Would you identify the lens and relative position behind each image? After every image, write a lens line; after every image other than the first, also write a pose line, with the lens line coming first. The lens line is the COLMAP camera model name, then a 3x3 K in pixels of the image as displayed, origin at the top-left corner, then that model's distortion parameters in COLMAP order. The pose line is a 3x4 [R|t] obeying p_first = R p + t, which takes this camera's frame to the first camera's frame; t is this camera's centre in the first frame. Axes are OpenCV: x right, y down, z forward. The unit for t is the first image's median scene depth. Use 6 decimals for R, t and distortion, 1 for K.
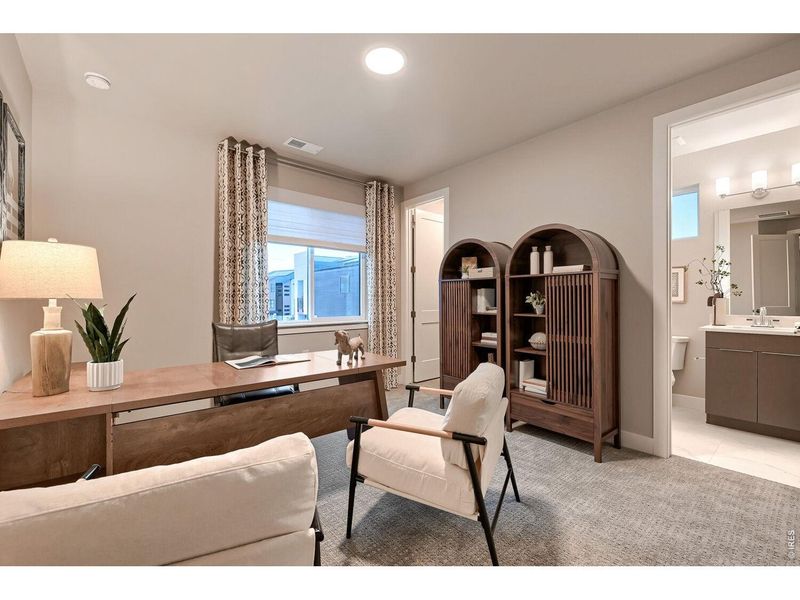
lens RADIAL K [[352.1, 0, 401.6], [0, 352.1, 301.9], [0, 0, 1]] dist [0.000331, -0.009048]
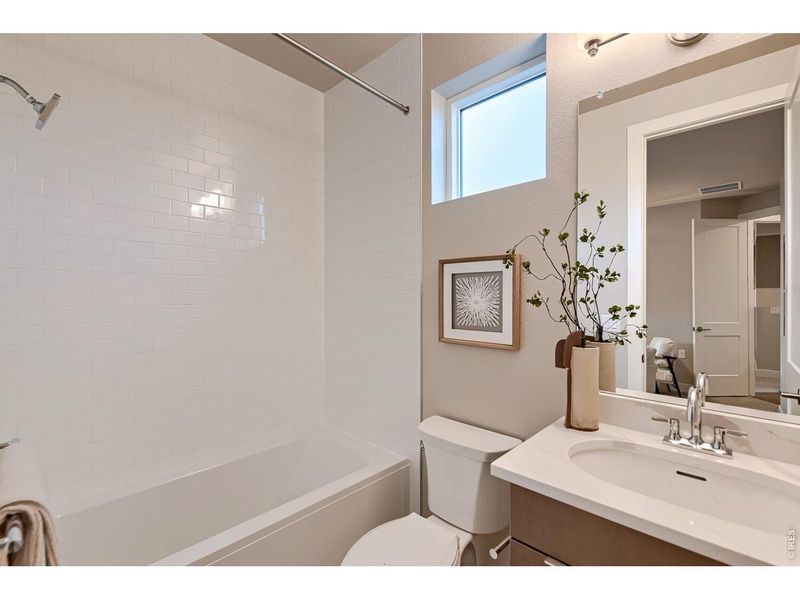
lens RADIAL K [[352.1, 0, 401.6], [0, 352.1, 301.9], [0, 0, 1]] dist [0.000331, -0.009048]
pose [[0.996013, -0.003142, 0.089156, 0.663763], [0.001248, 0.999773, 0.021286, -0.060355], [-0.089202, -0.021090, 0.995790, 0.636788]]
